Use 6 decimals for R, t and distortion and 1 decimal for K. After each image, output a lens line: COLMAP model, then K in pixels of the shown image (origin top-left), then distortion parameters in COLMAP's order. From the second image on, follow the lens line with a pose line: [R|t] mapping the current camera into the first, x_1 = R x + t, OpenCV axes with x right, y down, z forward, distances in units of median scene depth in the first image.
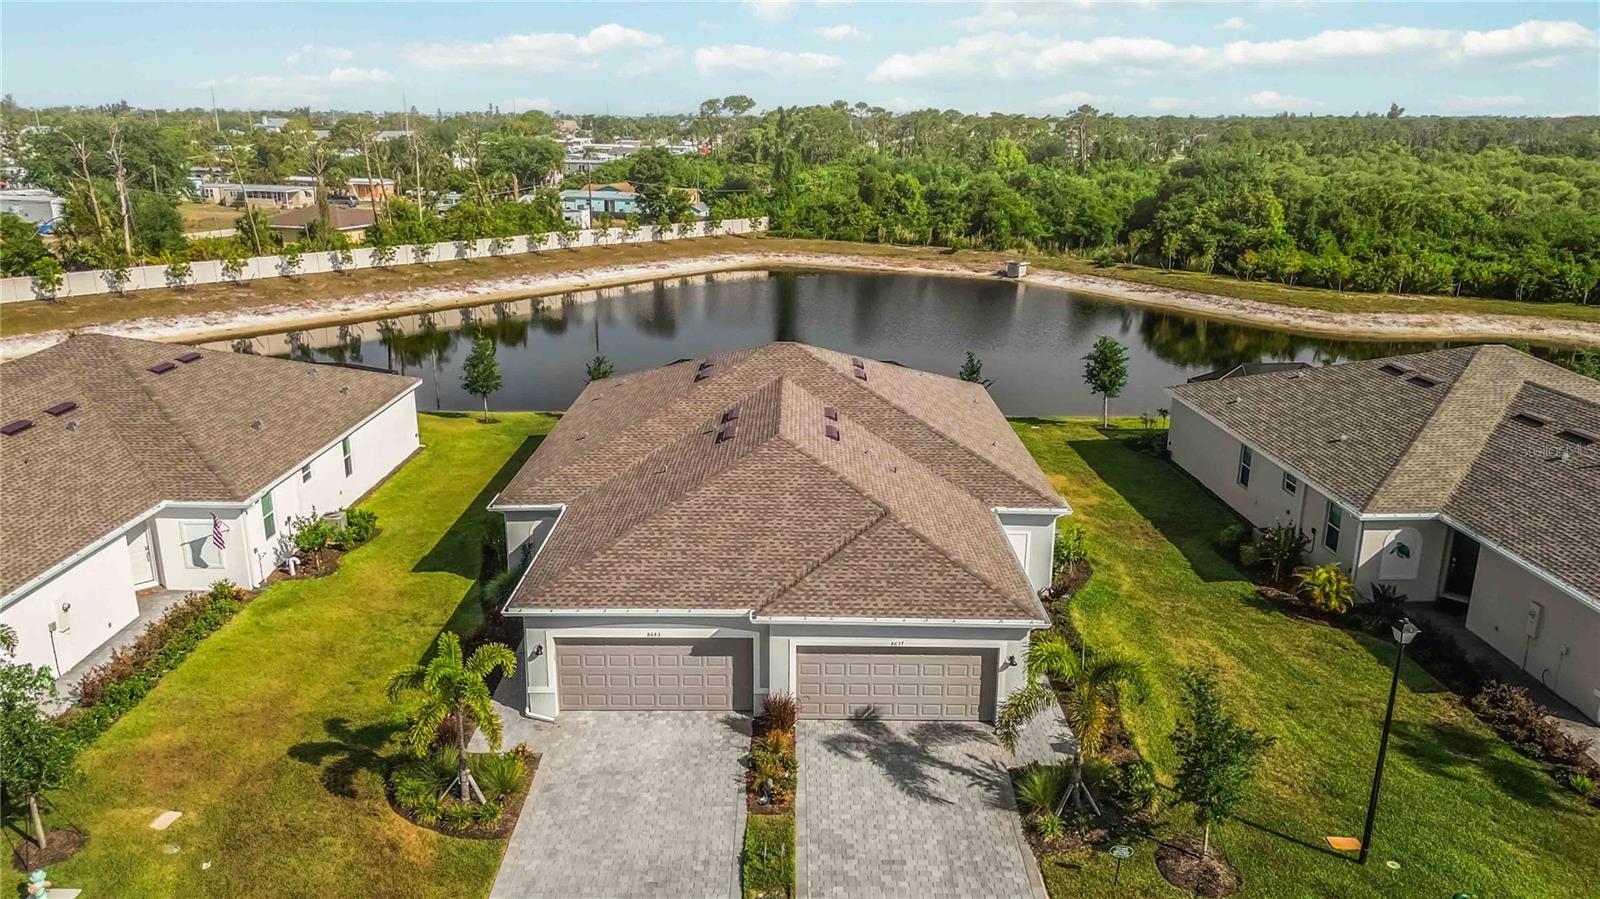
lens RADIAL K [[1119.8, 0, 795.6], [0, 1119.8, 459.1], [0, 0, 1]] dist [0.058527, -0.046180]
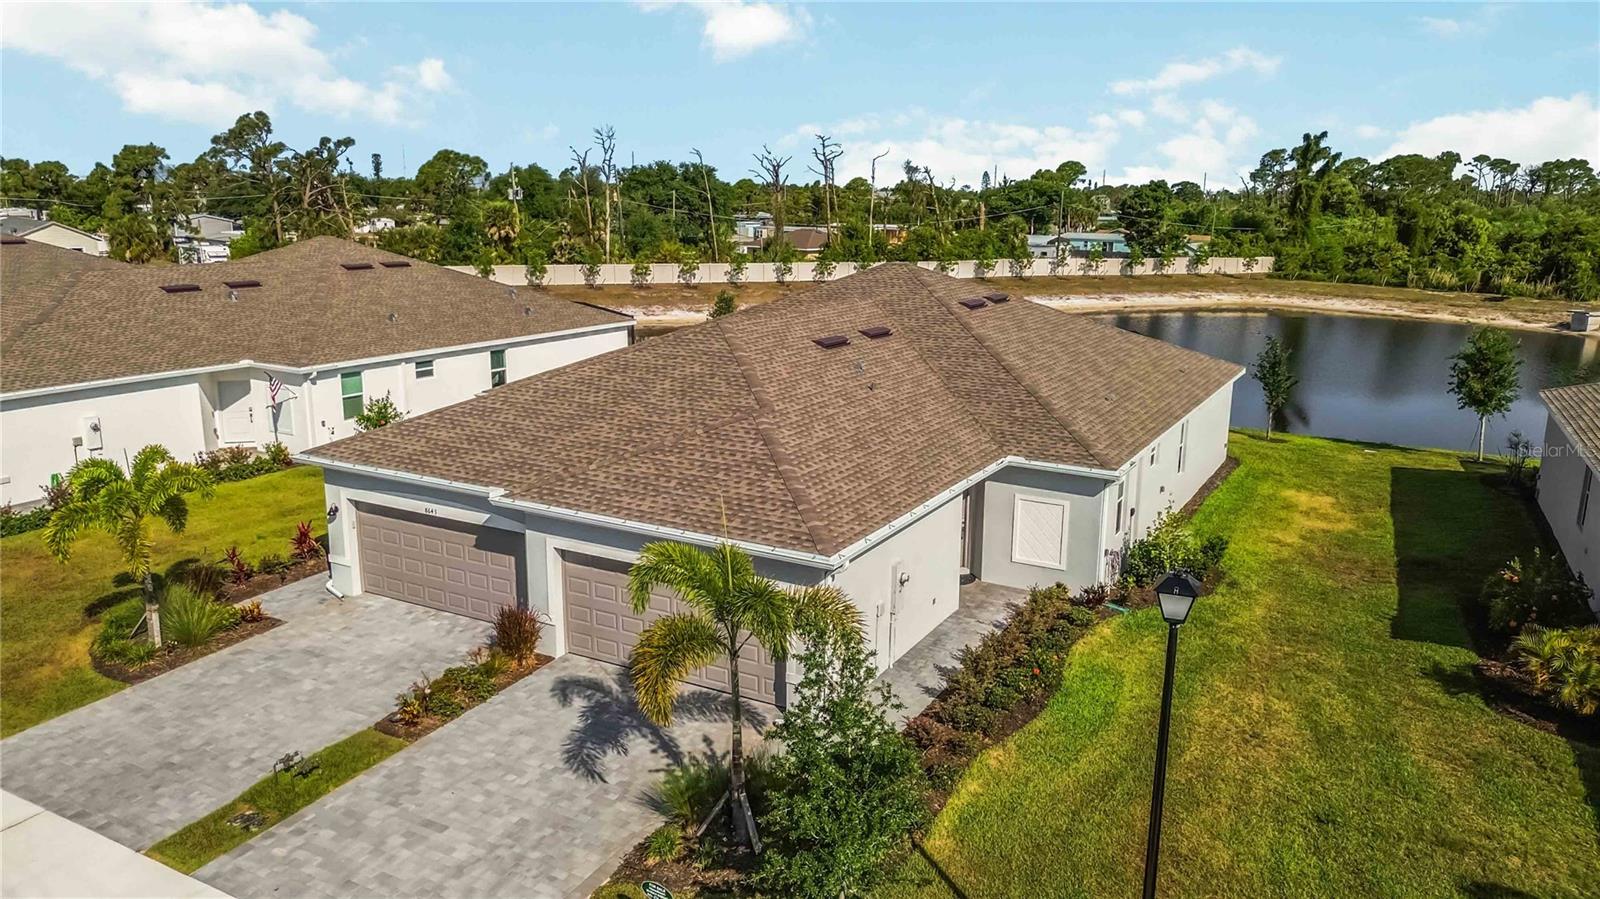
lens RADIAL K [[1119.8, 0, 790.3], [0, 1119.8, 449.1], [0, 0, 1]] dist [0.058527, -0.046180]
pose [[0.874125, 0.109656, -0.473160, 0.117860], [-0.143139, 0.989076, -0.035218, 0.024938], [0.464130, 0.098513, 0.880272, 0.095138]]
